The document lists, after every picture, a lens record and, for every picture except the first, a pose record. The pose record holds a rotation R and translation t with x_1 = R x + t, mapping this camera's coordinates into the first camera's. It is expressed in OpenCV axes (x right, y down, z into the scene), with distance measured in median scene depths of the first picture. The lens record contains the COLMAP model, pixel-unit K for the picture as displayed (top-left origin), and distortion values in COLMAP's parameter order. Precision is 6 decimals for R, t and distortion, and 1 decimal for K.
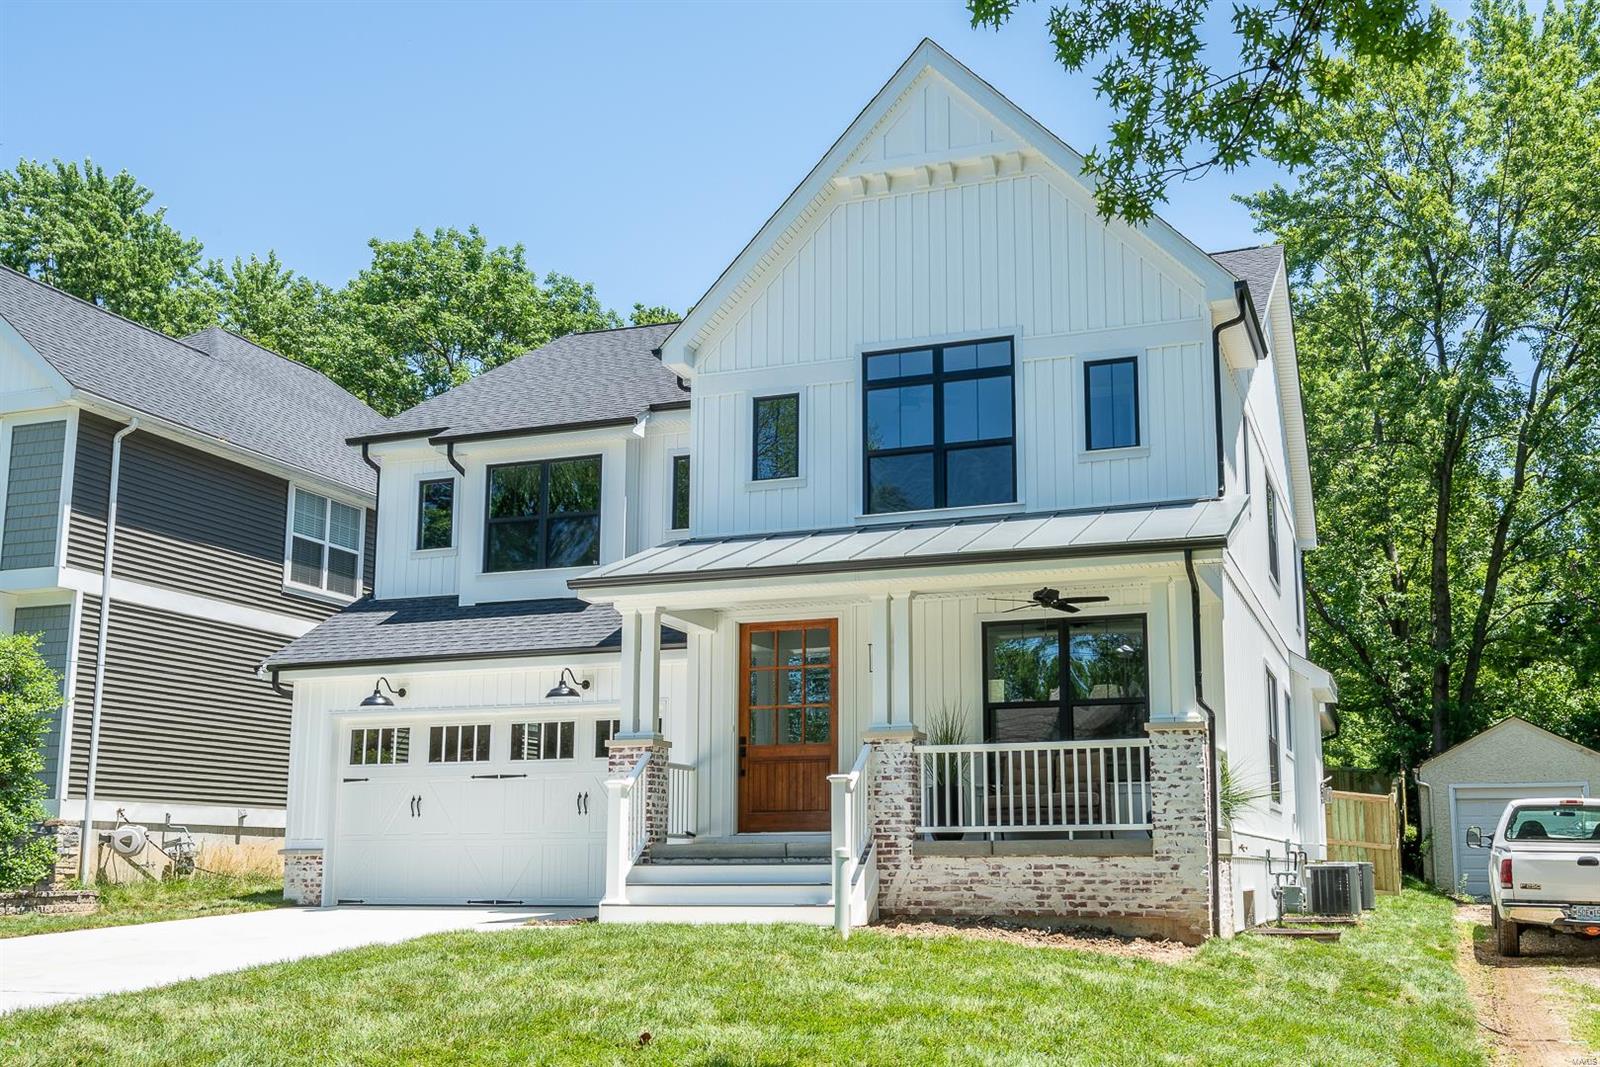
lens RADIAL K [[1902.6, 0, 800.0], [0, 1902.6, 533.5], [0, 0, 1]] dist [0.008697, -0.019987]
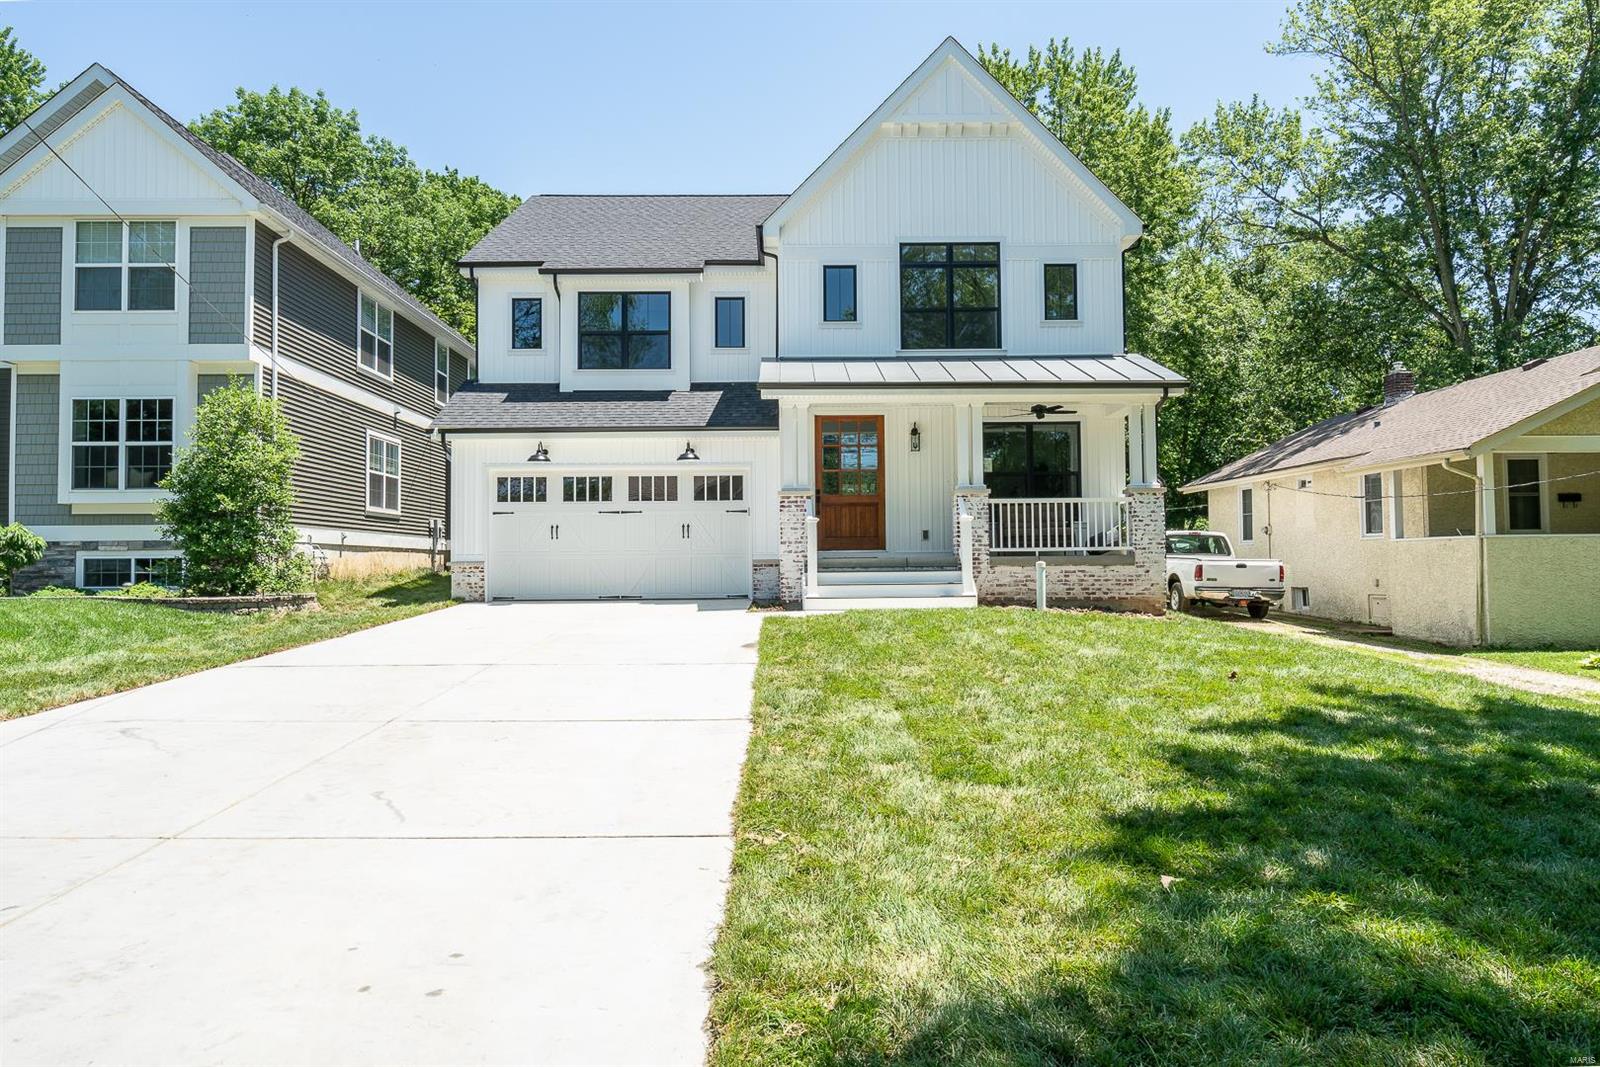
lens RADIAL K [[1251.7, 0, 800.0], [0, 1251.7, 533.5], [0, 0, 1]] dist [0.005420, 0.012920]
pose [[0.912012, 0.003914, 0.410145, -0.428369], [-0.064654, 0.988825, 0.134332, 0.006219], [-0.405036, -0.149030, 0.902073, 0.078257]]
